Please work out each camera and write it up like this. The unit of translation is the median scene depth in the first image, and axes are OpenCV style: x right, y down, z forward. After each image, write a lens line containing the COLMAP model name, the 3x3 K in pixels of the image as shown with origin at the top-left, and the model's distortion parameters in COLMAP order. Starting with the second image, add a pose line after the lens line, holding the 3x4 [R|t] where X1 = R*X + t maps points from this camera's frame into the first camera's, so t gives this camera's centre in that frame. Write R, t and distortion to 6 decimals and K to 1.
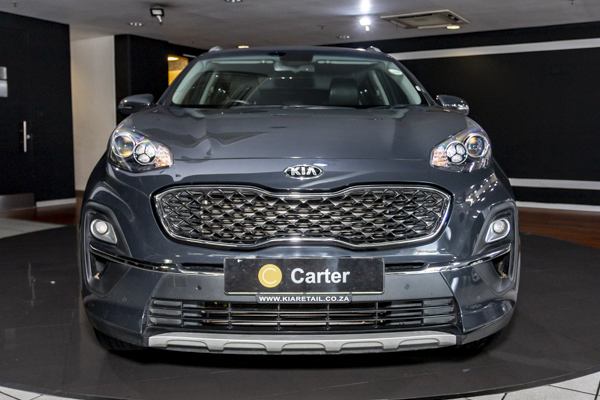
lens RADIAL K [[590.8, 0, 300.0], [0, 590.8, 200.0], [0, 0, 1]] dist [-0.003263, -0.008290]
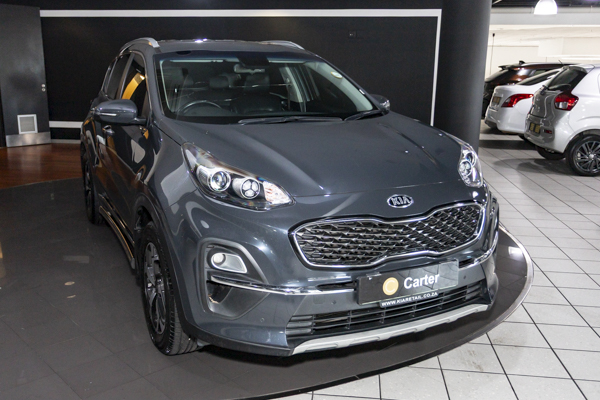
lens RADIAL K [[569.2, 0, 278.3], [0, 569.2, 200.2], [0, 0, 1]] dist [-0.005809, 0.005530]
pose [[0.916463, -0.088715, 0.390161, -0.701631], [0.037999, 0.990000, 0.135851, -0.222395], [-0.398311, -0.109677, 0.910670, -0.011615]]
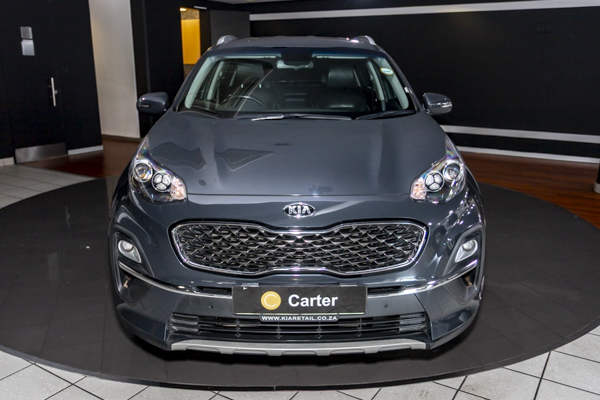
lens RADIAL K [[524.8, 0, 300.7], [0, 524.8, 211.7], [0, 0, 1]] dist [-0.002092, -0.001240]
pose [[0.999975, 0.003827, -0.005979, 0.014197], [-0.002751, 0.985348, 0.170536, -0.216105], [0.006544, -0.170515, 0.985333, -0.011216]]
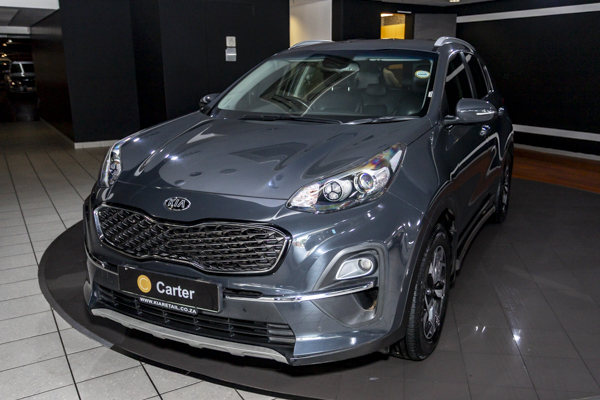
lens RADIAL K [[538.9, 0, 328.1], [0, 538.9, 203.1], [0, 0, 1]] dist [-0.002912, 0.005515]
pose [[0.898478, 0.103948, -0.426536, 0.749310], [-0.042576, 0.987617, 0.150999, -0.226929], [0.436950, -0.117509, 0.891777, 0.138891]]
